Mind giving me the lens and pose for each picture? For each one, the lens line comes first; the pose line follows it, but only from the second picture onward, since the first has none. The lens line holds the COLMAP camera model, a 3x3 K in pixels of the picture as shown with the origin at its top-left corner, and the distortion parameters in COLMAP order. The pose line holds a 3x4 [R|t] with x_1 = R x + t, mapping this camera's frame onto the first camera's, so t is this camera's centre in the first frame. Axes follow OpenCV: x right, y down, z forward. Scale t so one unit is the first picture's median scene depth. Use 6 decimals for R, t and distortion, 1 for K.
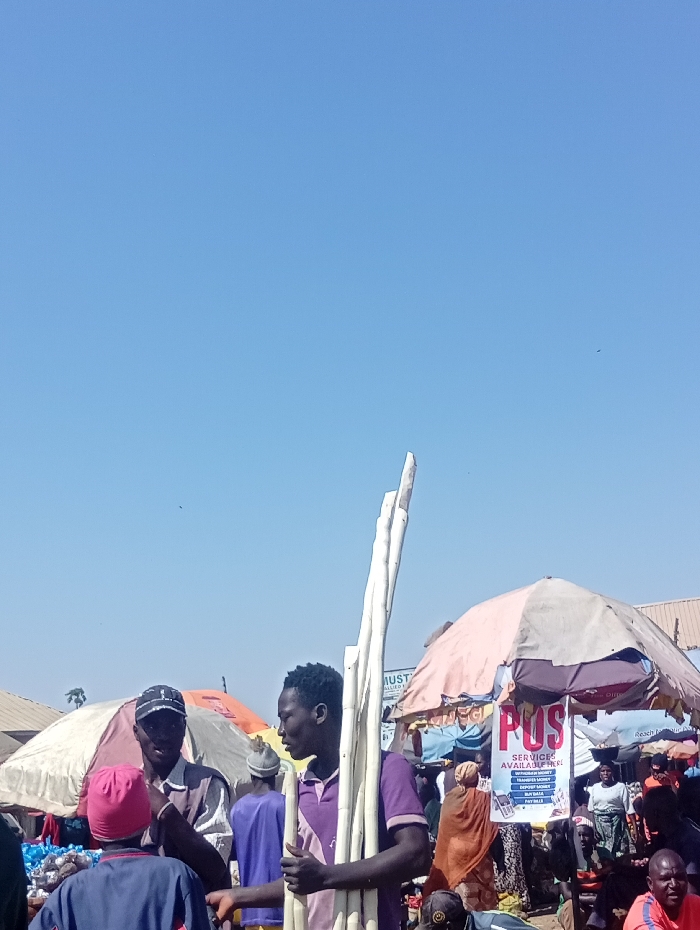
lens RADIAL K [[1478.7, 0, 350.0], [0, 1478.7, 465.0], [0, 0, 1]] dist [0.017104, -0.005856]
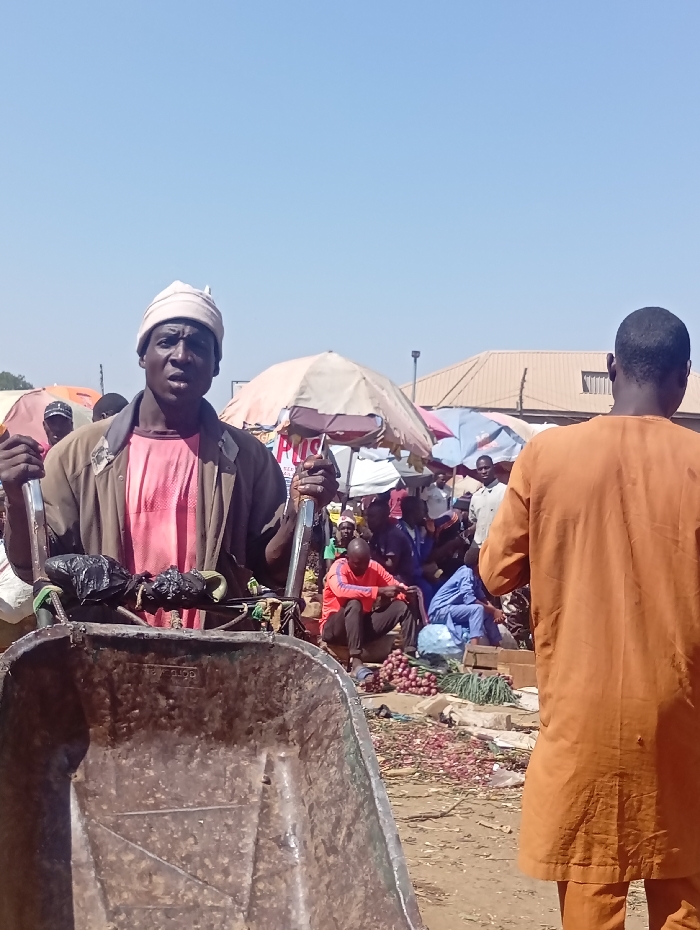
lens RADIAL K [[1478.7, 0, 350.0], [0, 1478.7, 465.0], [0, 0, 1]] dist [0.017104, -0.005856]
pose [[0.987903, 0.127094, 0.088854, 0.041874], [-0.142438, 0.970230, 0.195869, -0.112329], [-0.061315, -0.206155, 0.976596, -0.483741]]
